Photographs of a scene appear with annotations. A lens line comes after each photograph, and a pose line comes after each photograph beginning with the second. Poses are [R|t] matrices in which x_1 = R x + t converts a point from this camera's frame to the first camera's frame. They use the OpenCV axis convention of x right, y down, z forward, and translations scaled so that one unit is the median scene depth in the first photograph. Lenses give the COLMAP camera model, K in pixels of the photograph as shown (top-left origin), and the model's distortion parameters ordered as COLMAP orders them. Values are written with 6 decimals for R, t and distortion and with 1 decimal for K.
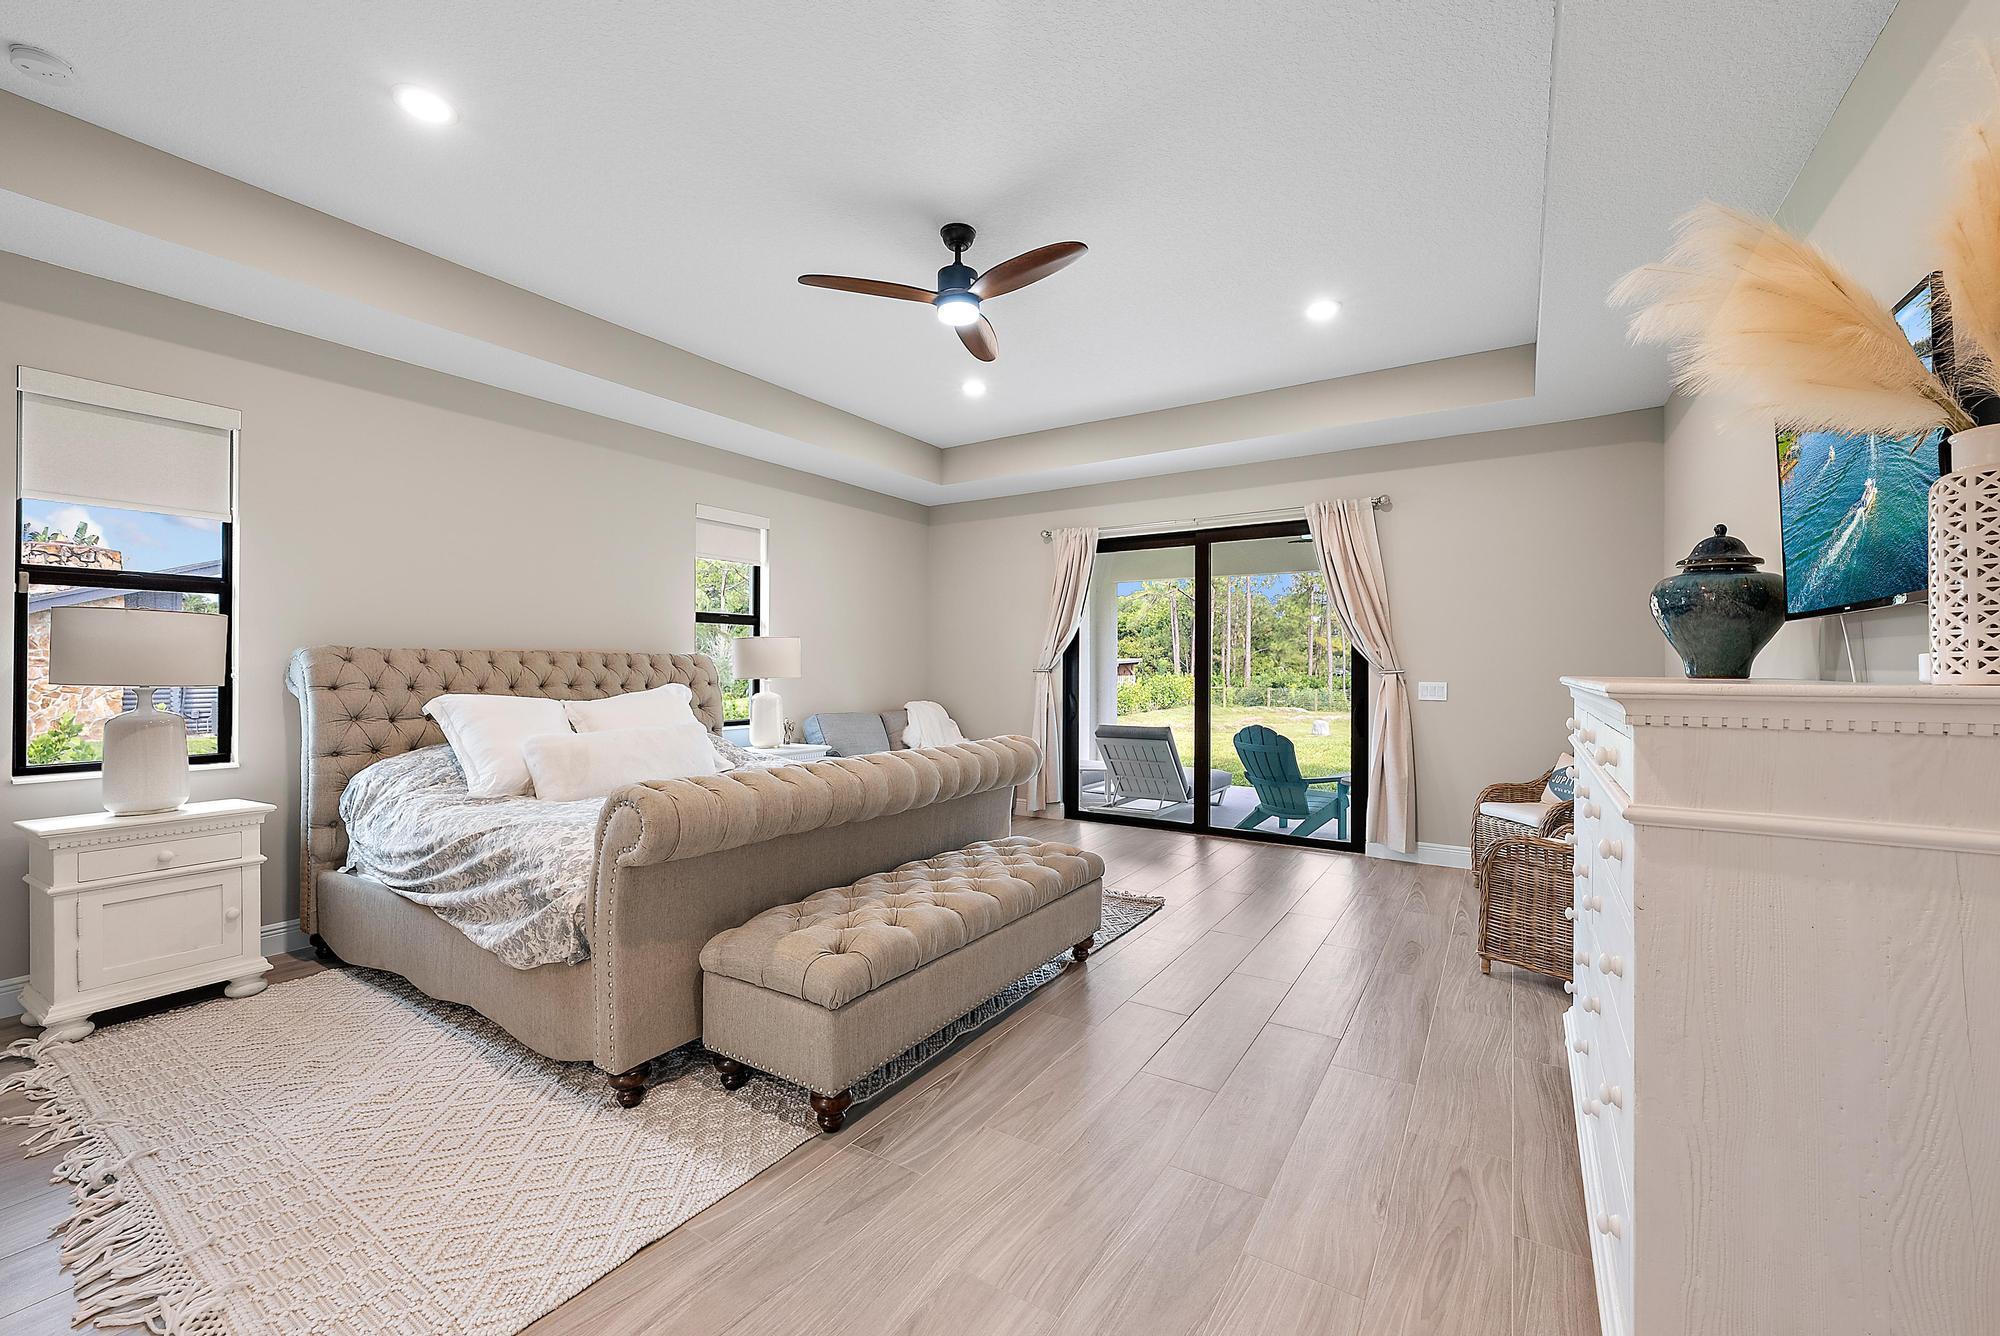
lens RADIAL K [[804.4, 0, 1008.7], [0, 804.4, 662.6], [0, 0, 1]] dist [0.000486, 0.000035]
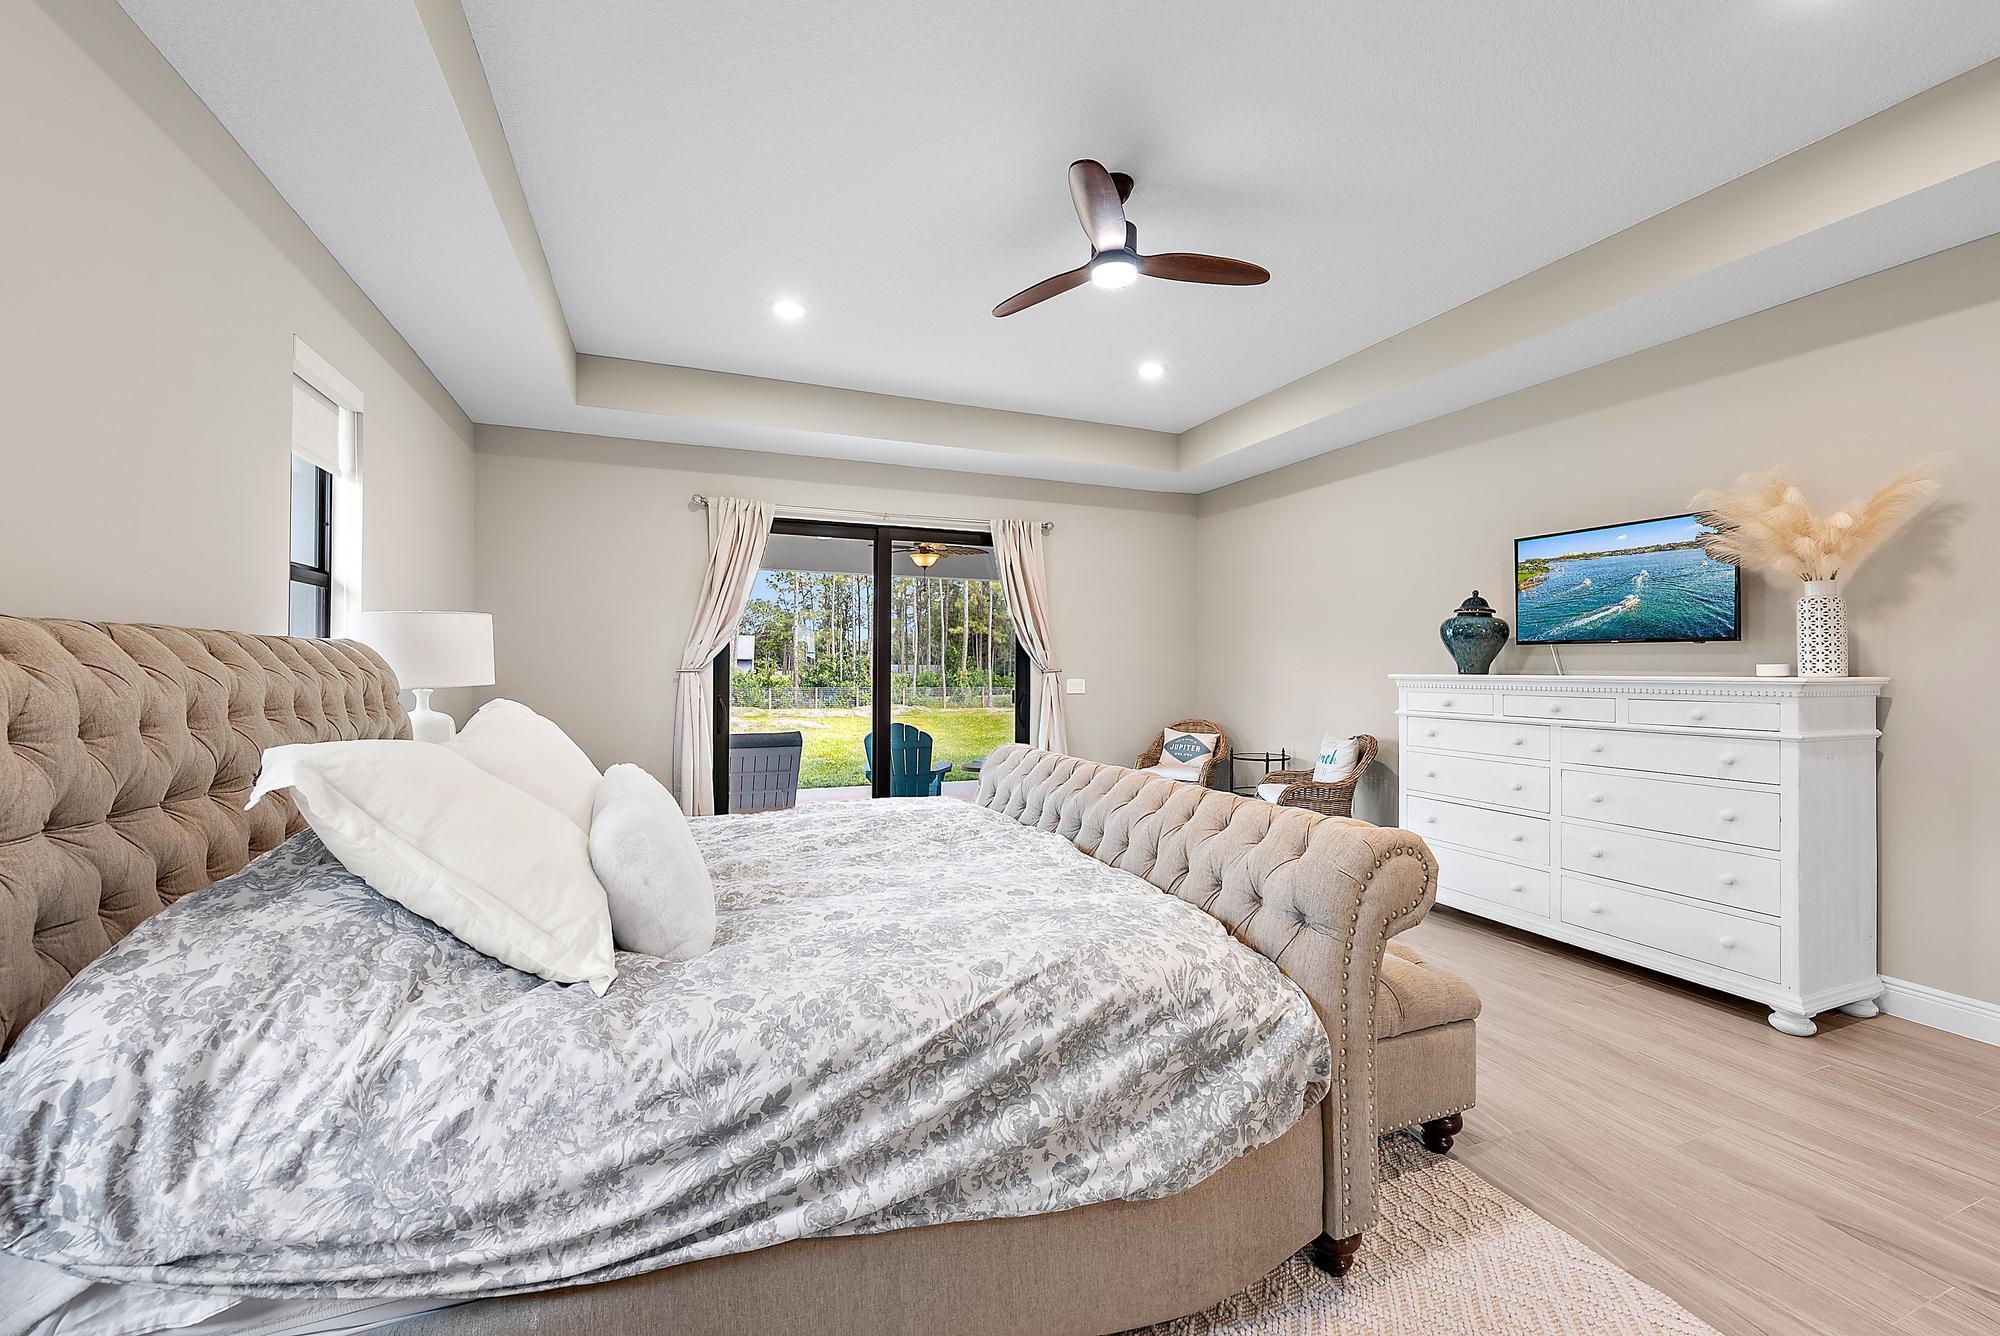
lens RADIAL K [[804.4, 0, 1008.7], [0, 804.4, 662.6], [0, 0, 1]] dist [0.000486, 0.000035]
pose [[0.572350, 0.006534, 0.819984, -0.532157], [-0.007668, 0.999967, -0.002616, 0.002683], [-0.819974, -0.004791, 0.572381, 0.357683]]
